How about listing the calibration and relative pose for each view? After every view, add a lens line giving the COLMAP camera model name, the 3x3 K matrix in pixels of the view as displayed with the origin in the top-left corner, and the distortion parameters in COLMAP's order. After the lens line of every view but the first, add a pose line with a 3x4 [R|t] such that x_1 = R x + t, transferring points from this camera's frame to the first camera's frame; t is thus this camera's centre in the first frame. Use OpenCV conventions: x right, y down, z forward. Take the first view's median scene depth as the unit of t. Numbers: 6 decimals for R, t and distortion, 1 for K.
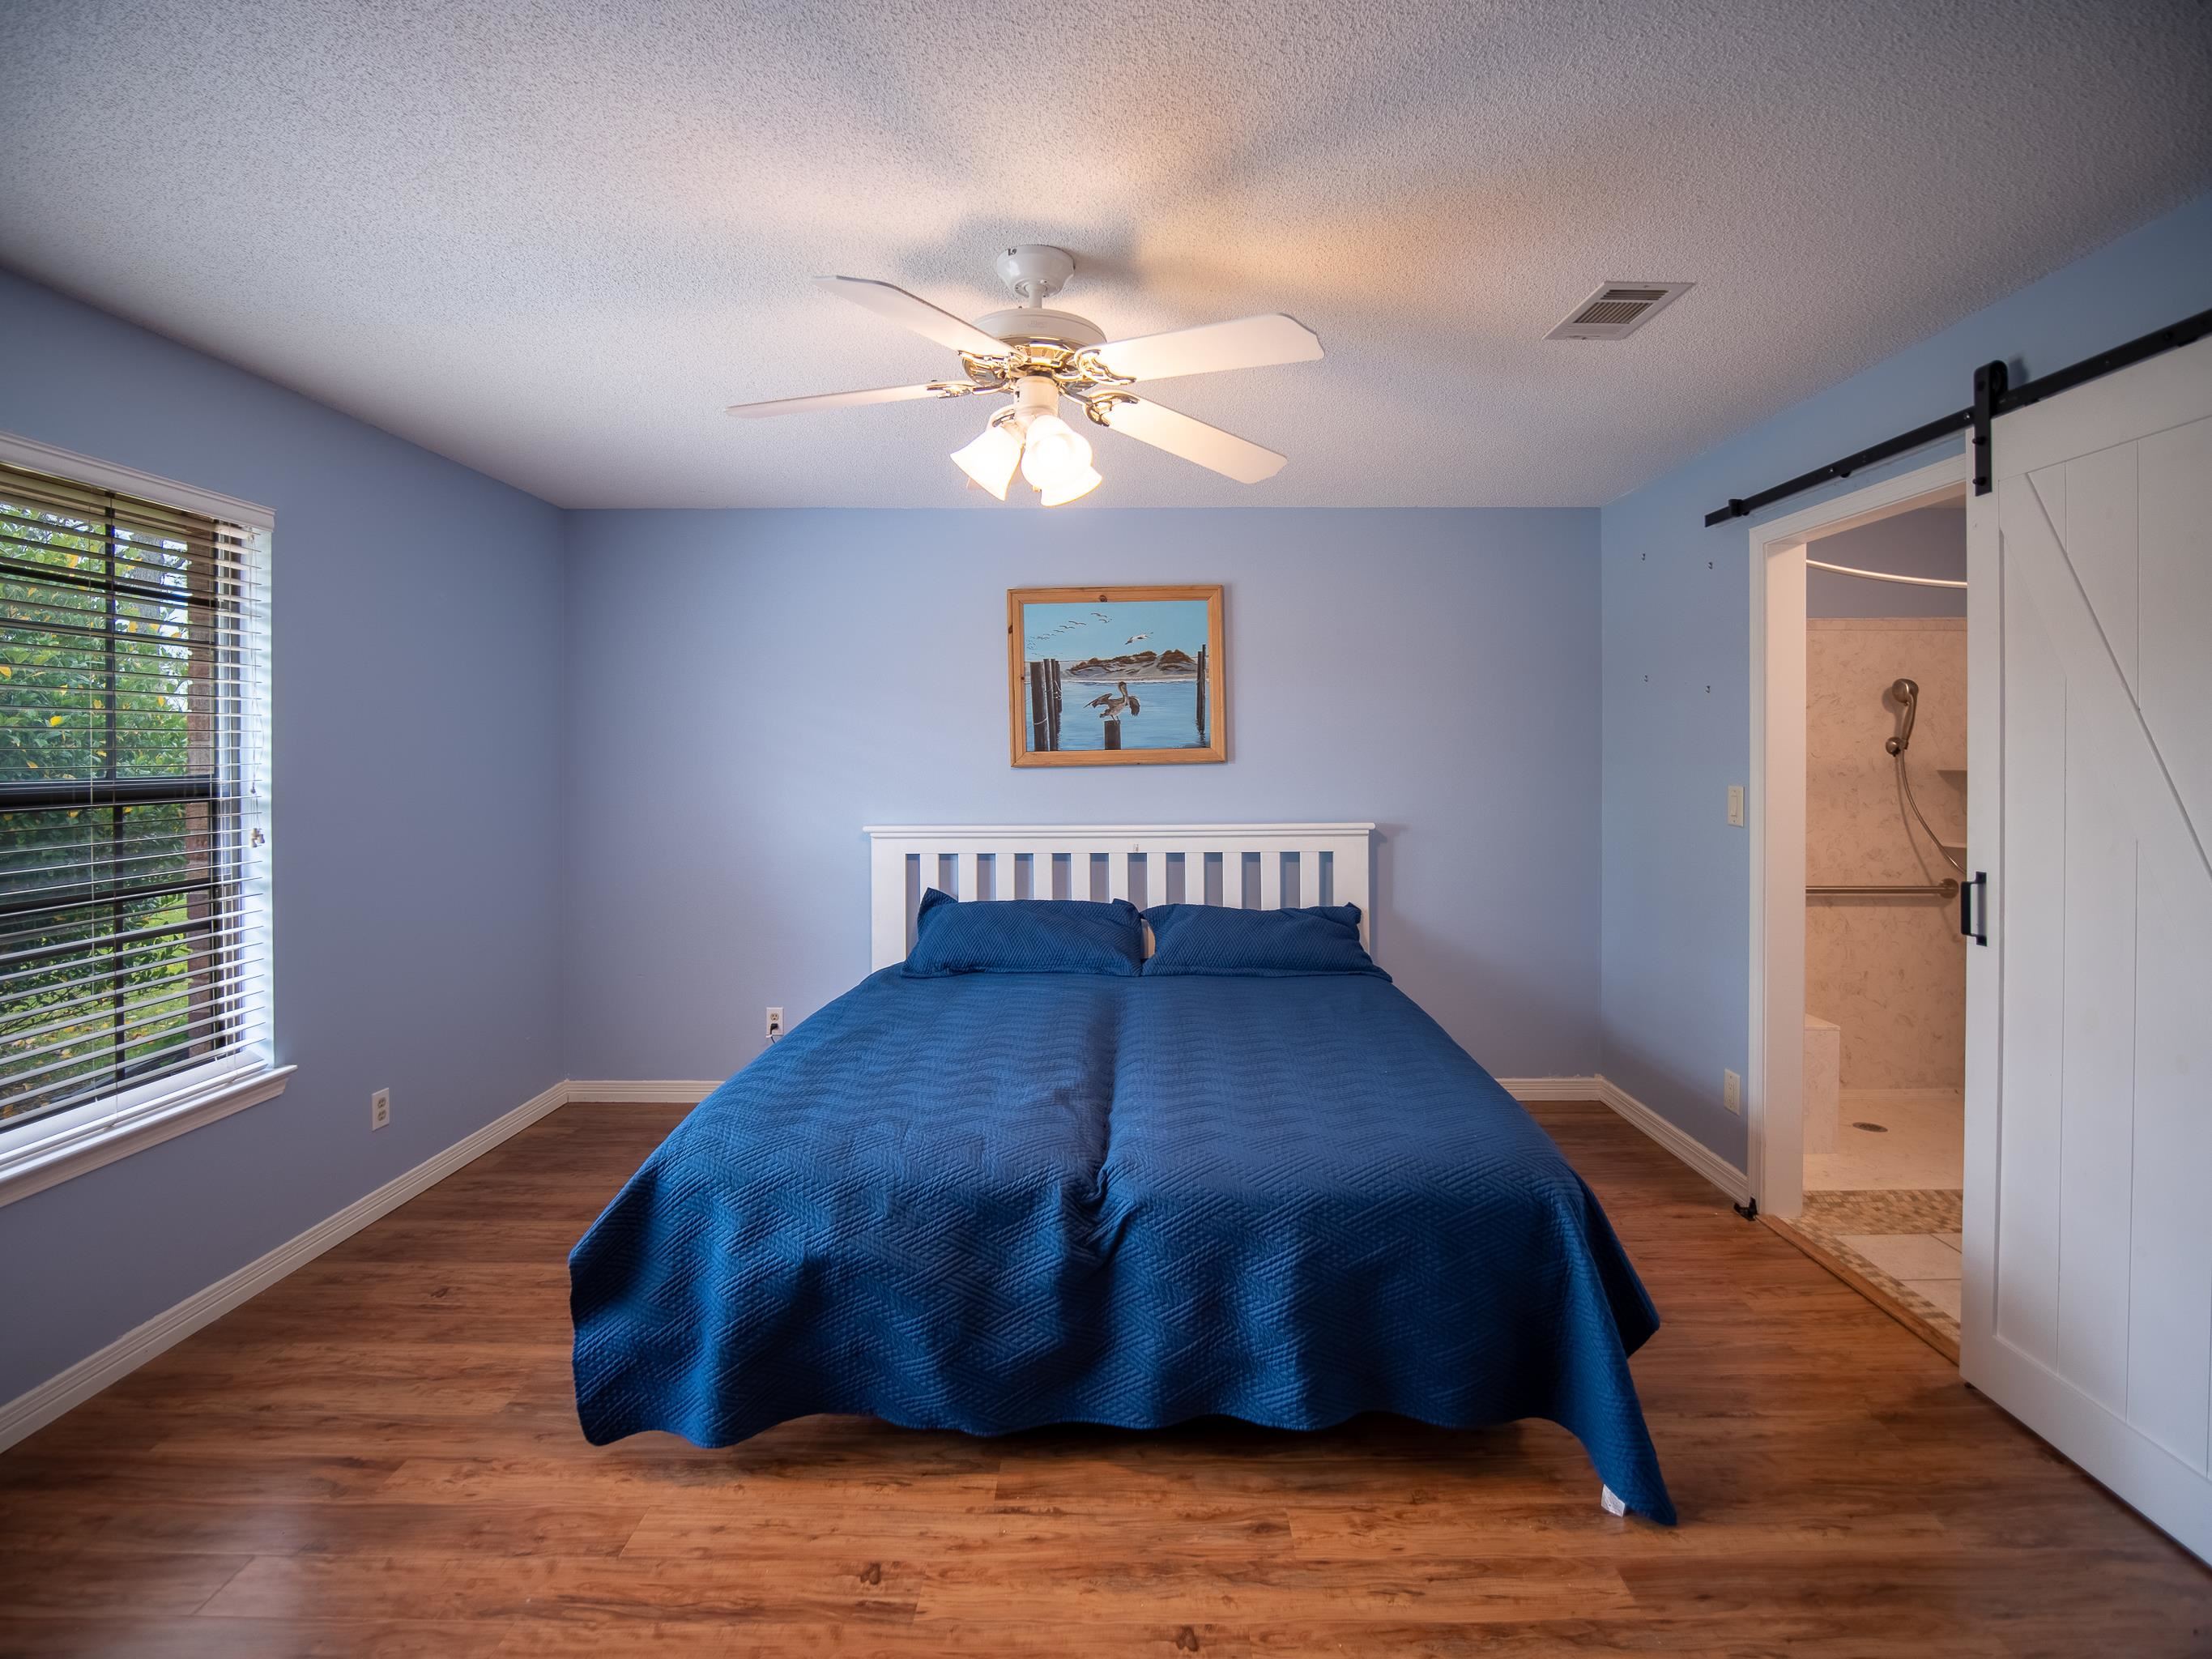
lens RADIAL K [[1035.1, 0, 1093.8], [0, 1035.1, 762.4], [0, 0, 1]] dist [-0.014680, -0.000922]
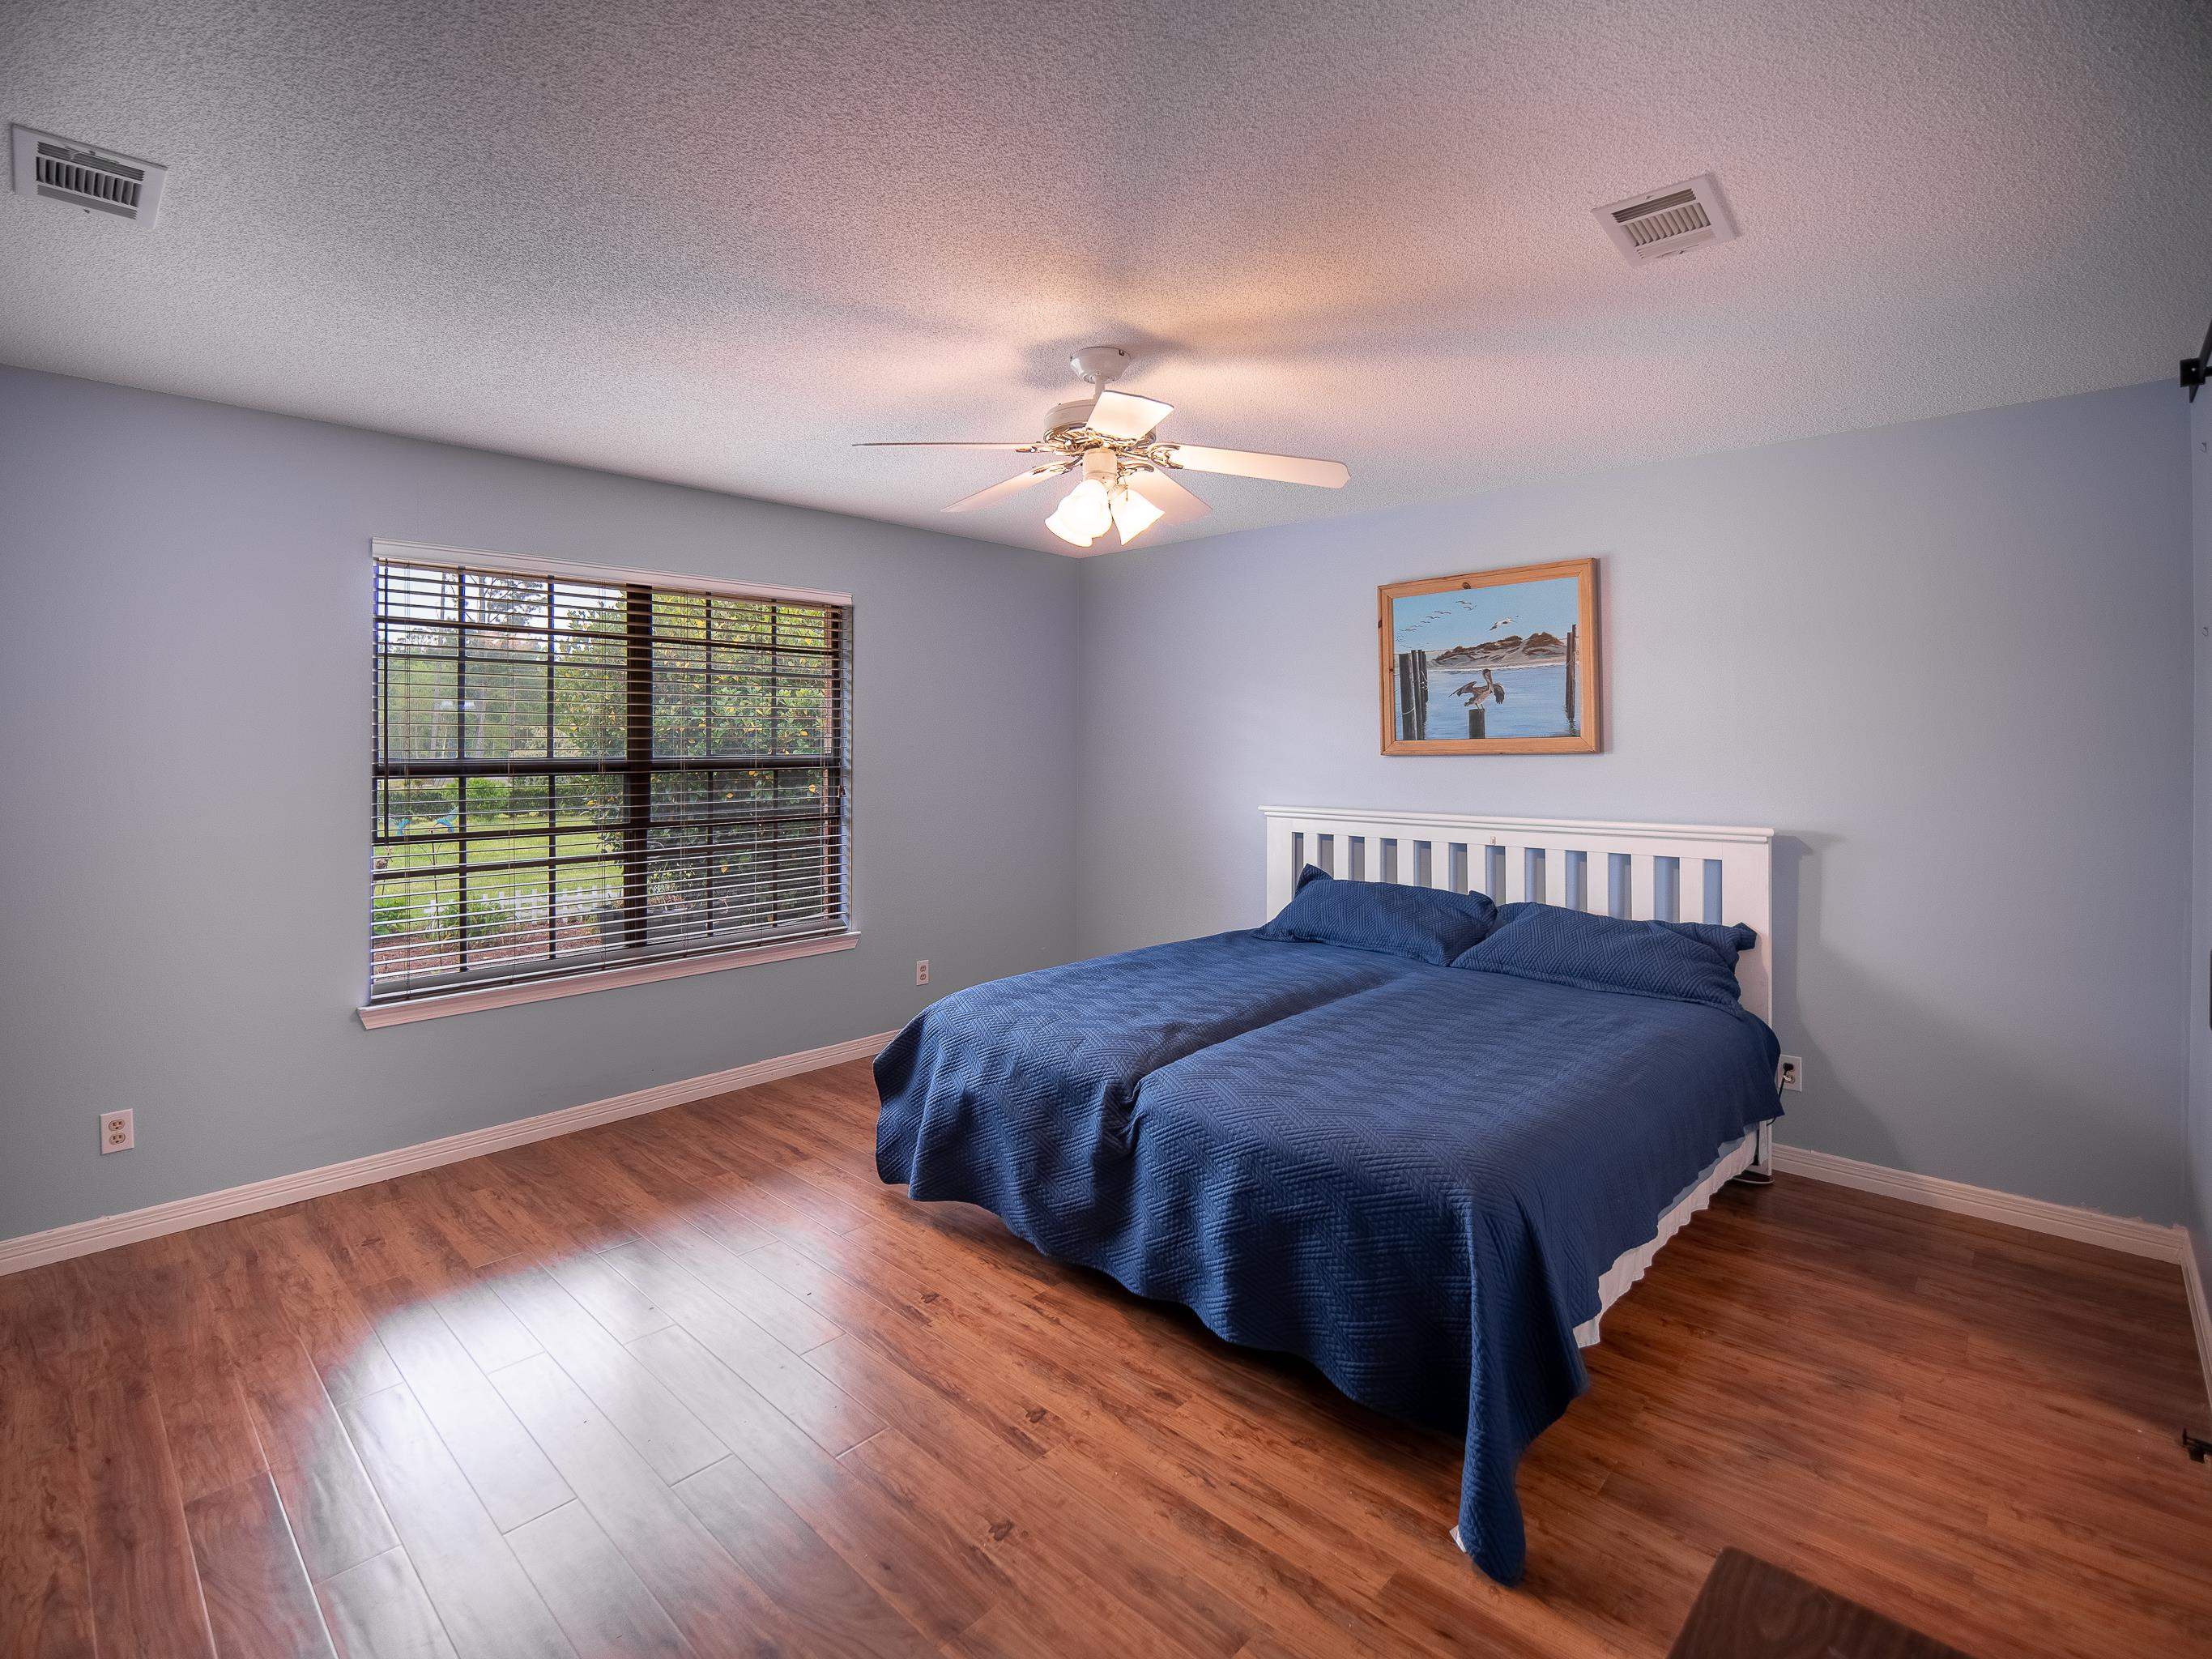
lens RADIAL K [[1026.1, 0, 1061.8], [0, 1026.1, 750.5], [0, 0, 1]] dist [-0.012771, 0.000049]
pose [[0.722303, 0.009059, -0.691518, 0.452813], [-0.009268, 0.999951, 0.003418, -0.001027], [0.691515, 0.003940, 0.722351, 0.031825]]
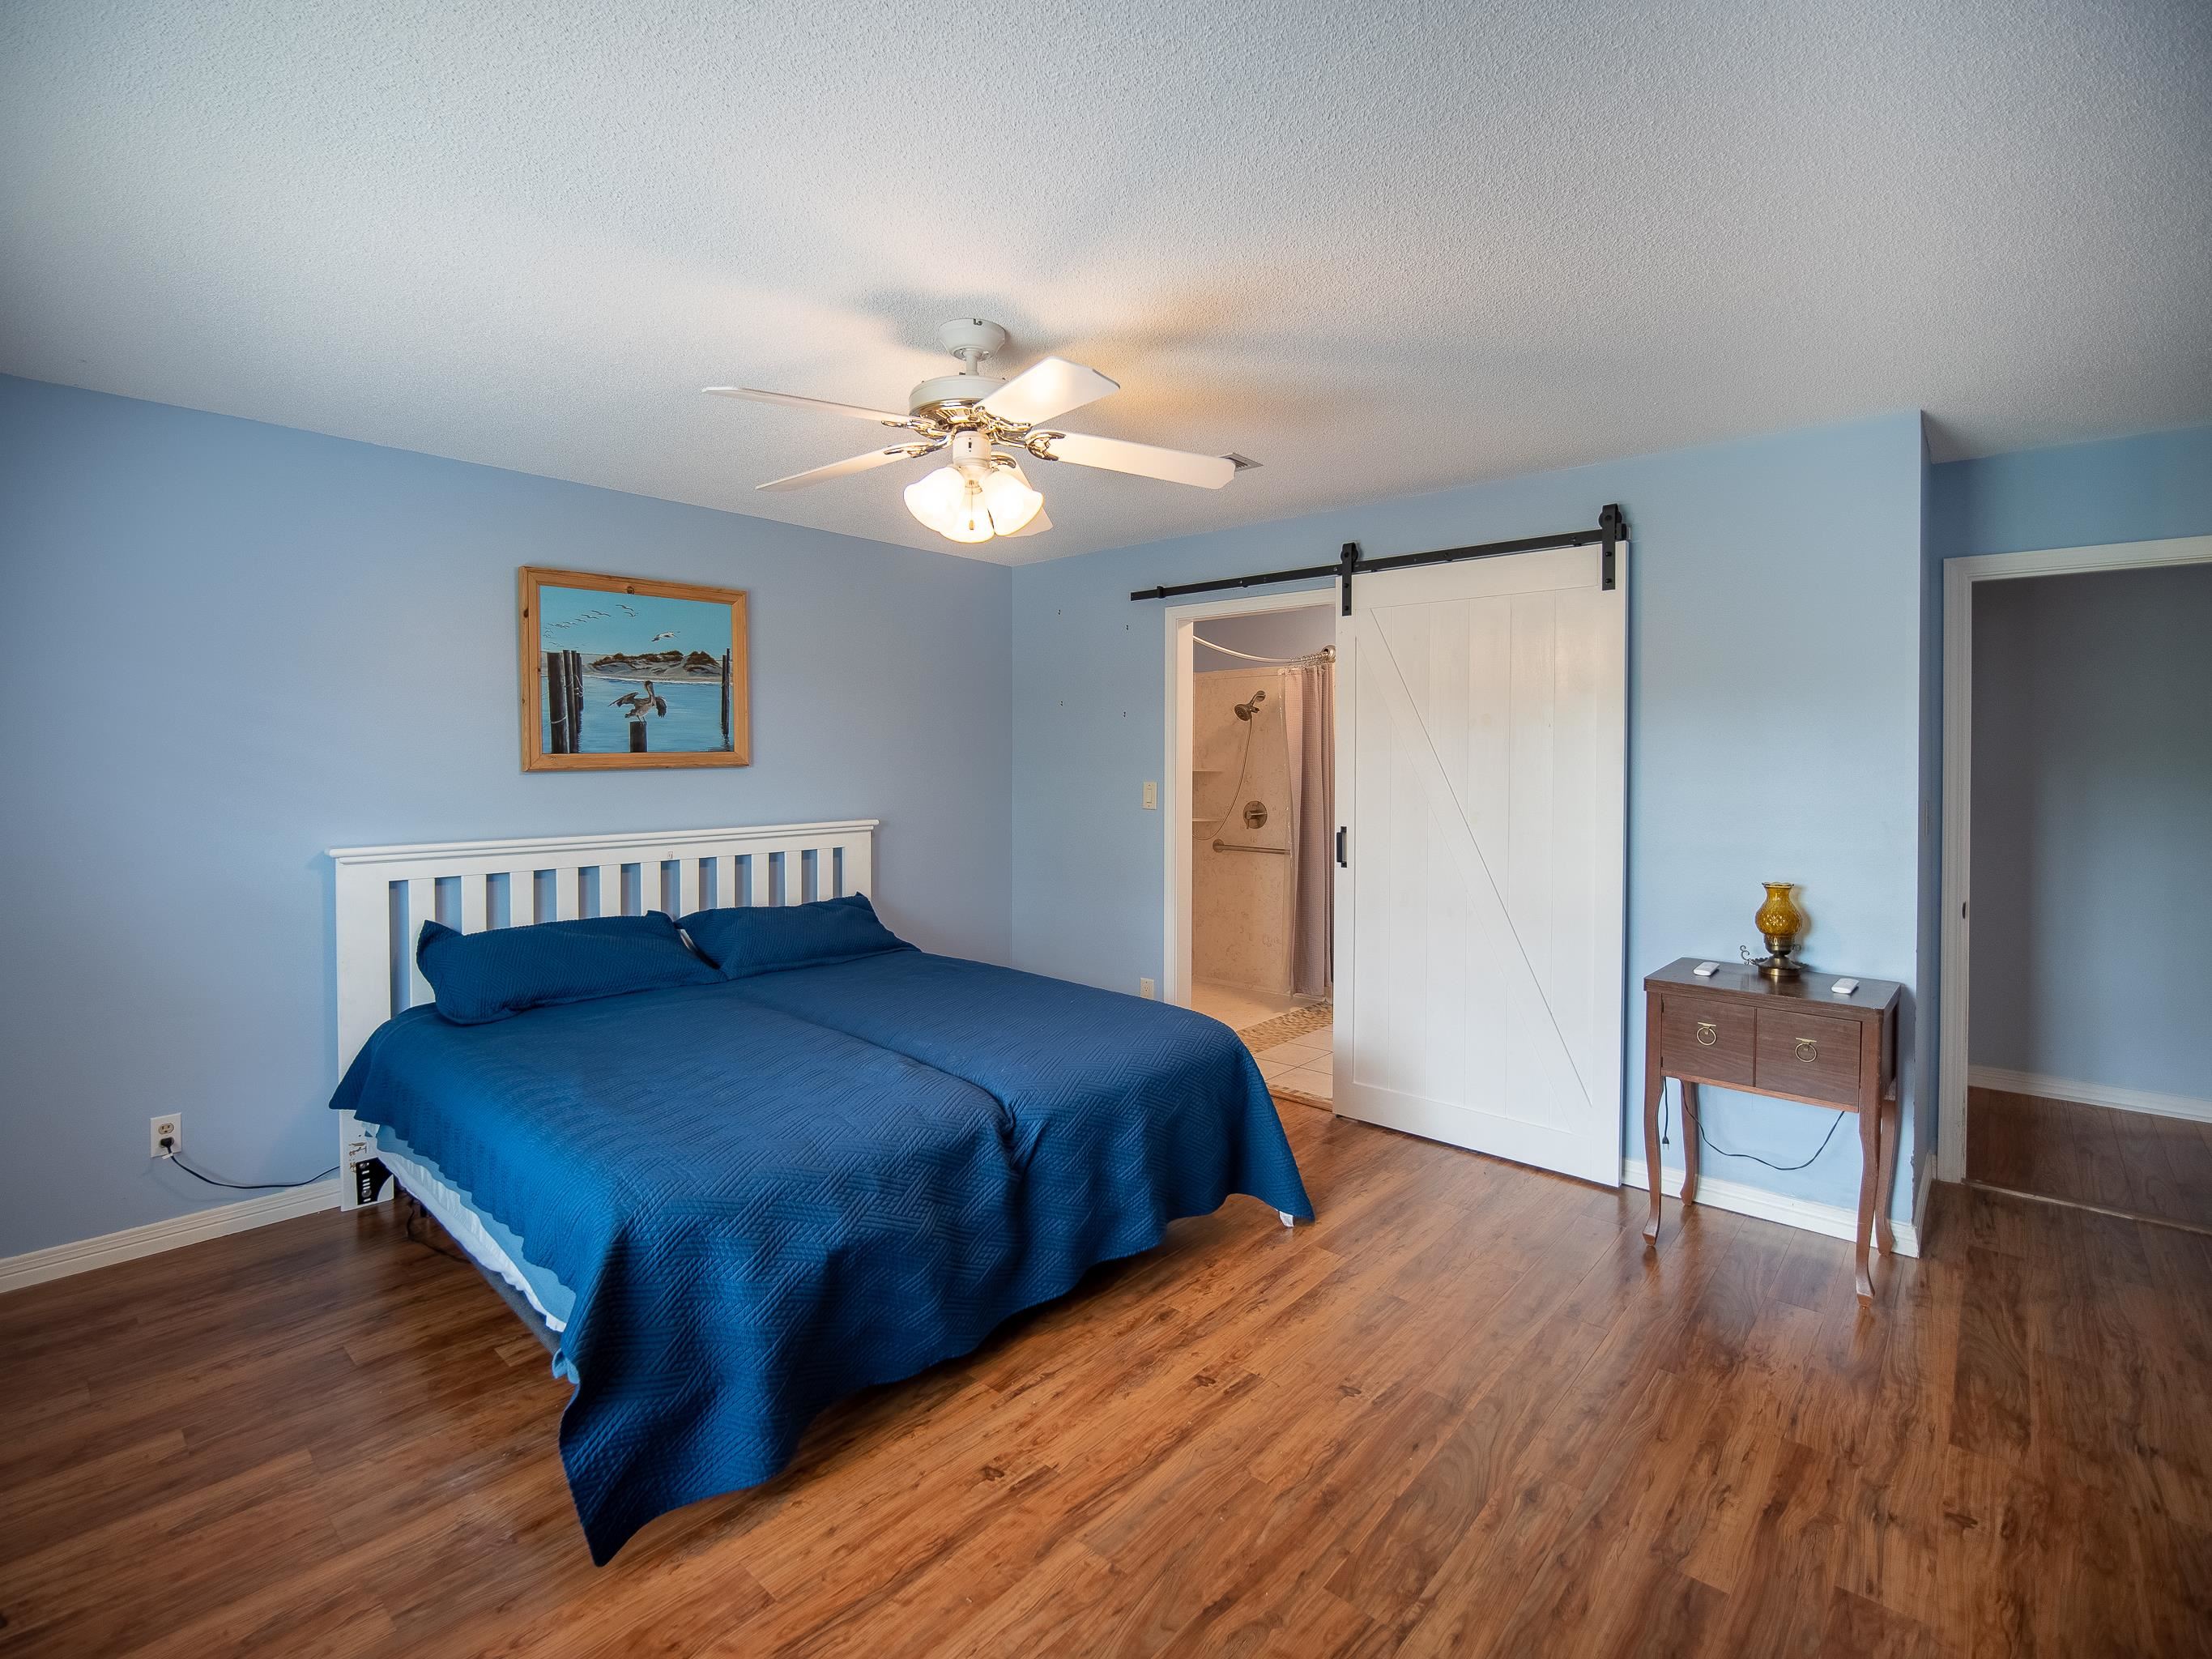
lens RADIAL K [[1076.3, 0, 1067.4], [0, 1076.3, 778.1], [0, 0, 1]] dist [-0.014198, -0.000888]
pose [[0.658207, -0.008221, 0.752792, -0.513095], [0.000825, 0.999948, 0.010198, 0.001327], [-0.752836, -0.006092, 0.658180, 0.074693]]
